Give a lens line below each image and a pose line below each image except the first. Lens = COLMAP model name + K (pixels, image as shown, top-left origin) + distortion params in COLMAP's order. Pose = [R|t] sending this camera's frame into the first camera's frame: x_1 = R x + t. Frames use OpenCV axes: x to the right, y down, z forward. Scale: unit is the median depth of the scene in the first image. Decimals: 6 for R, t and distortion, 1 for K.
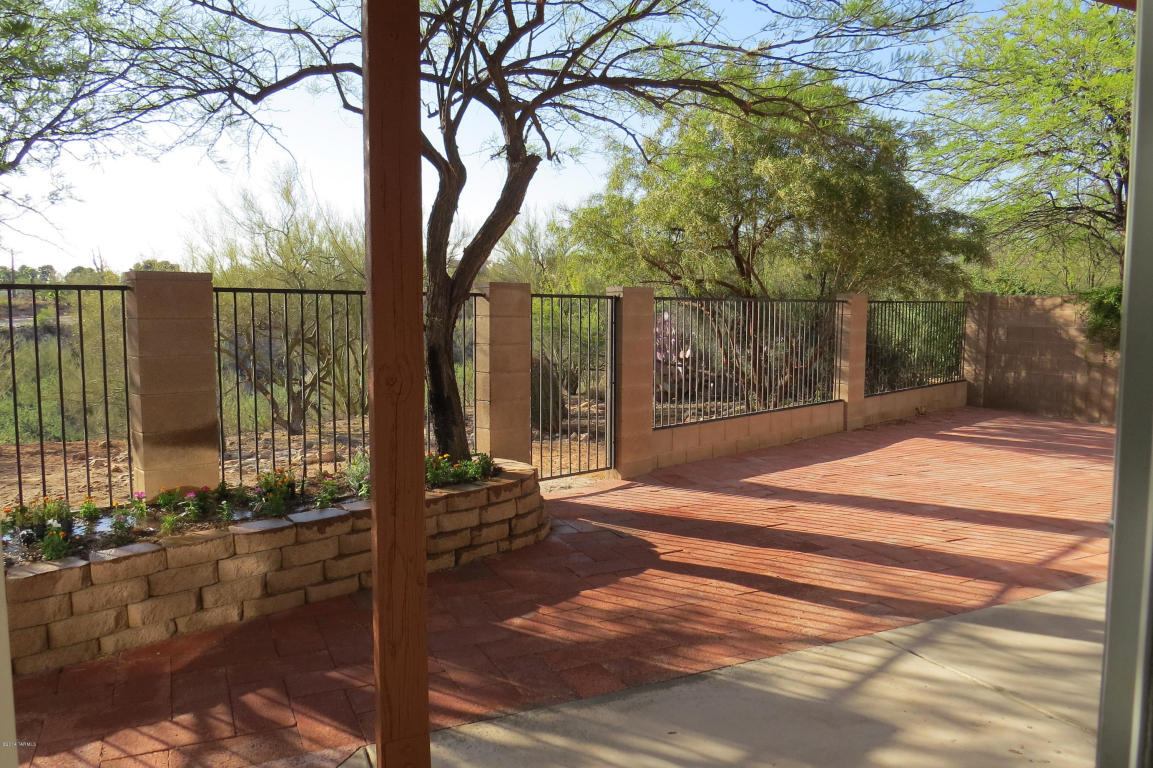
lens RADIAL K [[846.7, 0, 577.5], [0, 846.7, 386.5], [0, 0, 1]] dist [-0.001093, -0.000702]
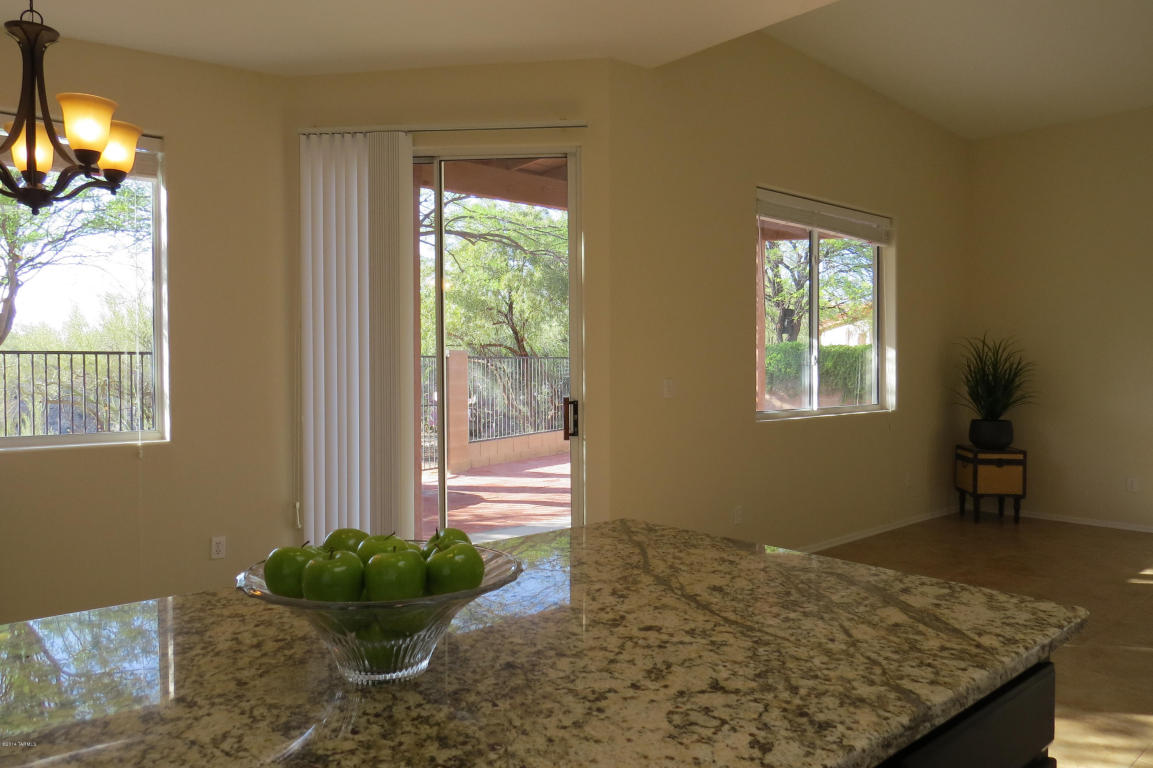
lens RADIAL K [[846.7, 0, 576.4], [0, 846.7, 382.3], [0, 0, 1]] dist [-0.001093, -0.000702]
pose [[0.963978, -0.013773, 0.265624, -0.063384], [0.031248, 0.997607, -0.061676, 0.018971], [-0.264139, 0.067755, 0.962102, -0.280312]]
